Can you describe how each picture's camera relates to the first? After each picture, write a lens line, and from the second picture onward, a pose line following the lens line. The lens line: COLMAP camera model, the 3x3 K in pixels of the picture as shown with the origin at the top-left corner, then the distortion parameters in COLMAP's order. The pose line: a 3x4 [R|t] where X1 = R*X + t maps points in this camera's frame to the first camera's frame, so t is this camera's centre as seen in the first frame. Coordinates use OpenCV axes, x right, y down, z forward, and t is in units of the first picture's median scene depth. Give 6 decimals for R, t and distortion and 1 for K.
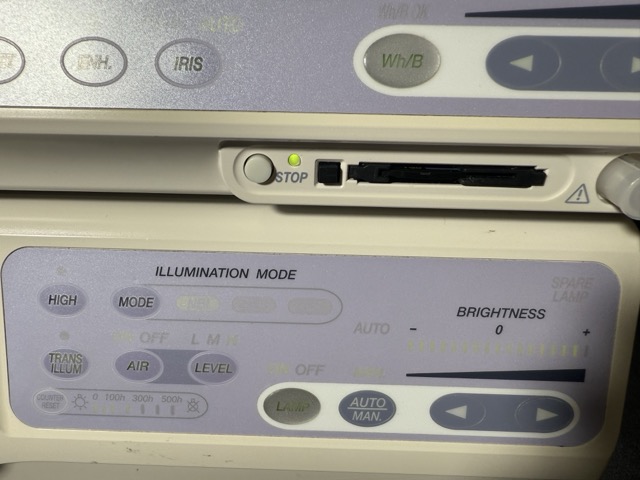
lens RADIAL K [[443.5, 0, 297.8], [0, 443.5, 237.4], [0, 0, 1]] dist [-0.001072, -0.002407]
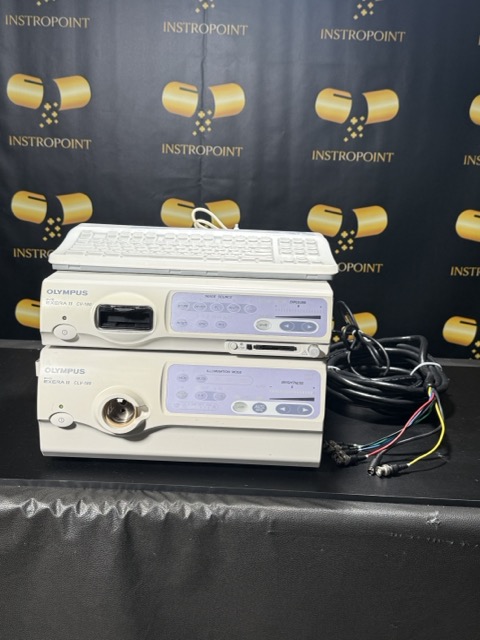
lens RADIAL K [[770.2, 0, 241.4], [0, 770.2, 322.2], [0, 0, 1]] dist [0.014225, 0.000000]
pose [[0.999510, 0.015999, -0.026921, 0.173221], [-0.021989, 0.970629, -0.239573, 1.308178], [0.022297, 0.240048, 0.970505, -5.861799]]
